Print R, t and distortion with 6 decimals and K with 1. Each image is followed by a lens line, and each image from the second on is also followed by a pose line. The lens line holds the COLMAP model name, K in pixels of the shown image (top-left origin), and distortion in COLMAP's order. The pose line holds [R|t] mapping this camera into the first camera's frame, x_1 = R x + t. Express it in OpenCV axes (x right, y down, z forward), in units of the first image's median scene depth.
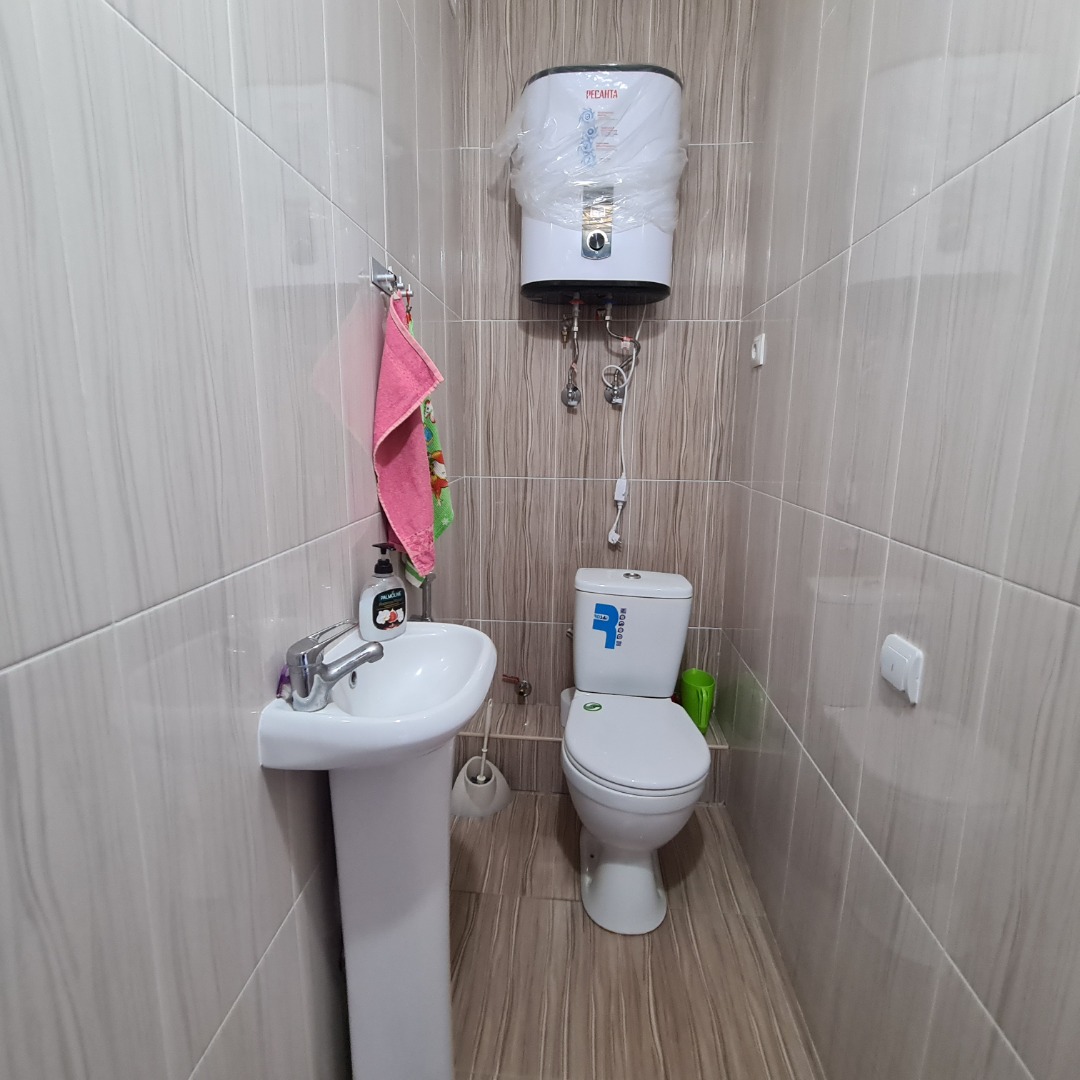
lens RADIAL K [[586.4, 0, 528.9], [0, 586.4, 532.6], [0, 0, 1]] dist [-0.001197, 0.000926]
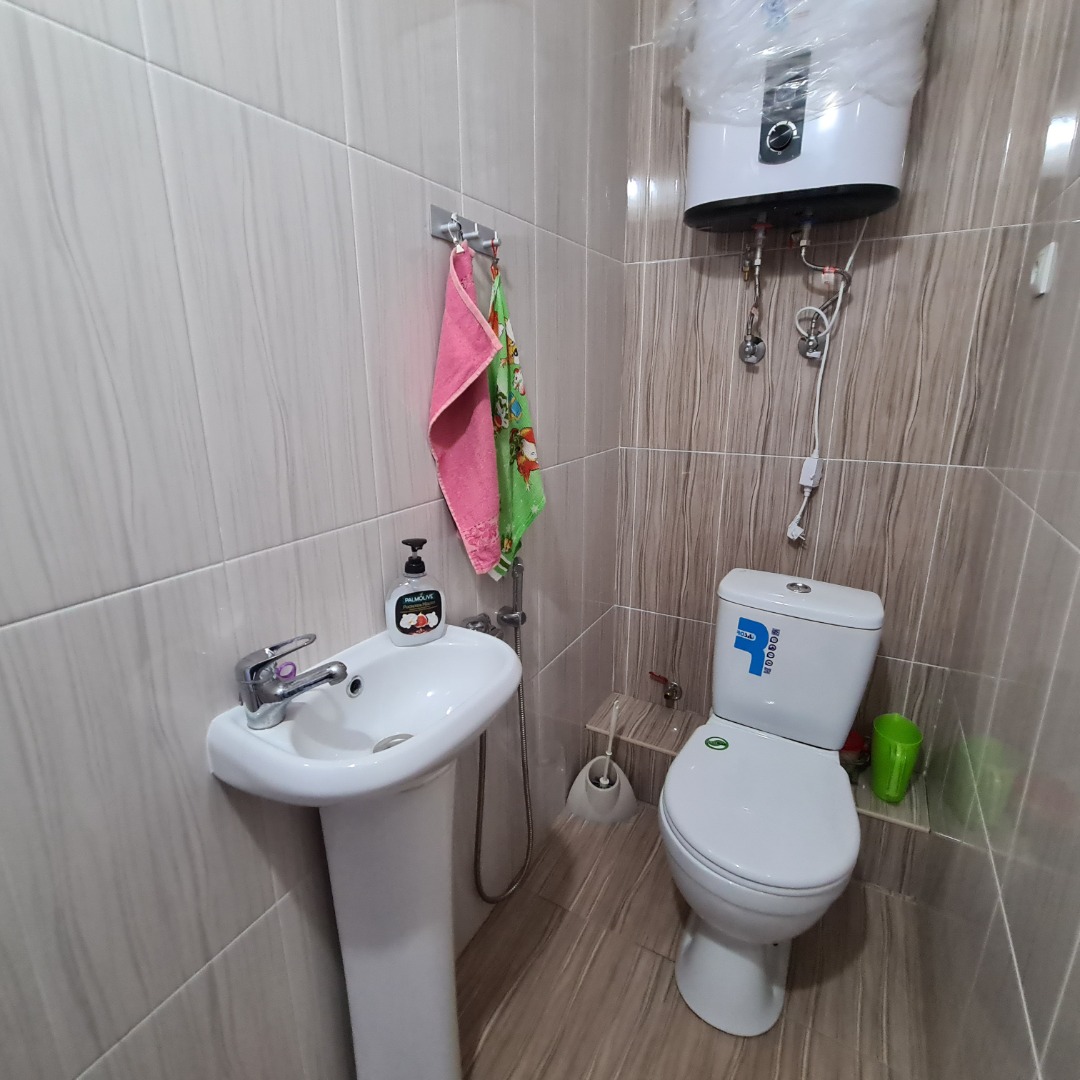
lens RADIAL K [[586.4, 0, 528.9], [0, 586.4, 532.6], [0, 0, 1]] dist [-0.001197, 0.000926]
pose [[0.907354, 0.091518, -0.410285, 0.170919], [-0.056949, 0.993777, 0.095728, -0.054222], [0.416493, -0.063494, 0.906919, 0.163505]]
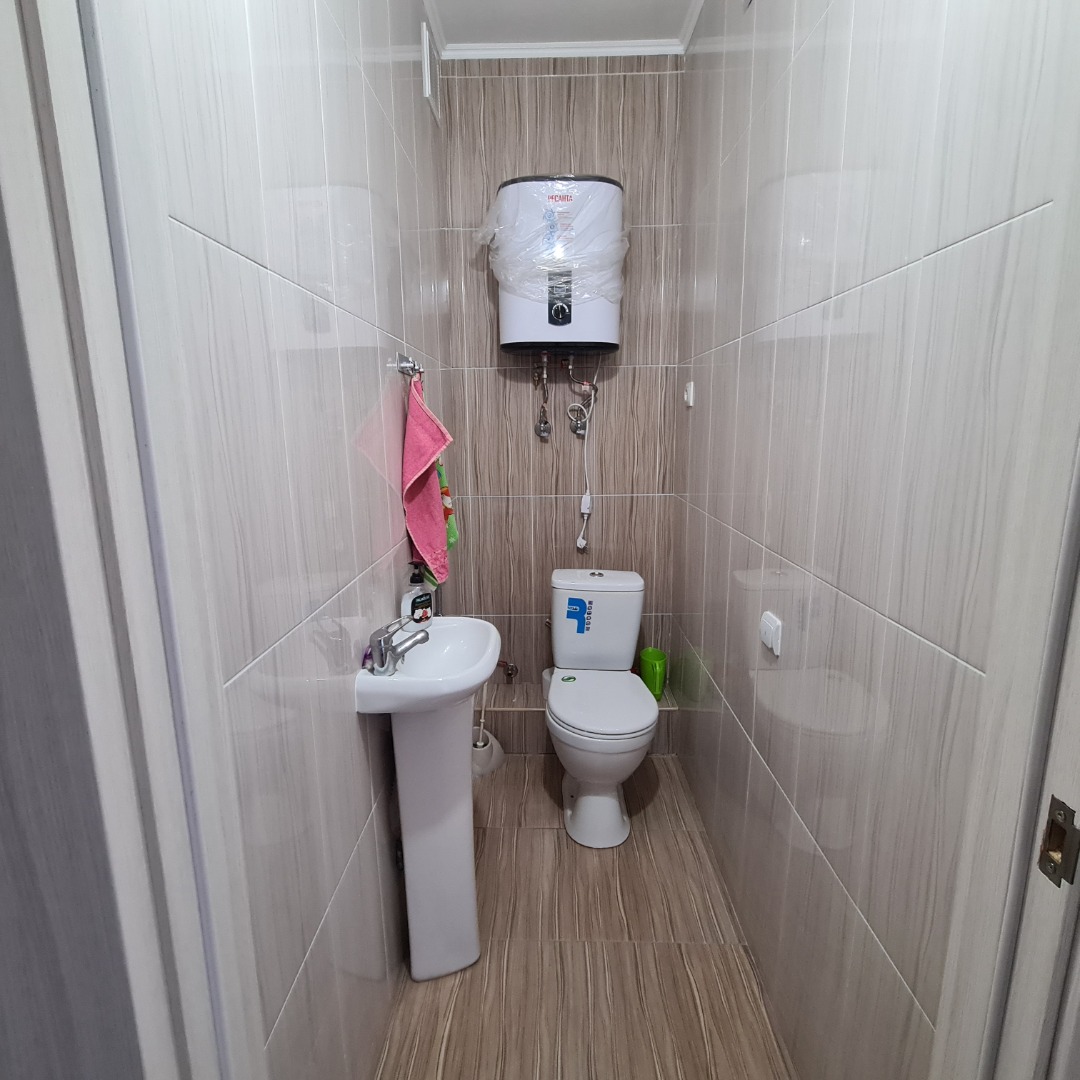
lens RADIAL K [[586.4, 0, 528.9], [0, 586.4, 532.6], [0, 0, 1]] dist [-0.001197, 0.000926]
pose [[0.998231, -0.033771, 0.048940, -0.027996], [0.033362, 0.999401, 0.009153, -0.033838], [-0.049220, -0.007504, 0.998760, -0.255031]]
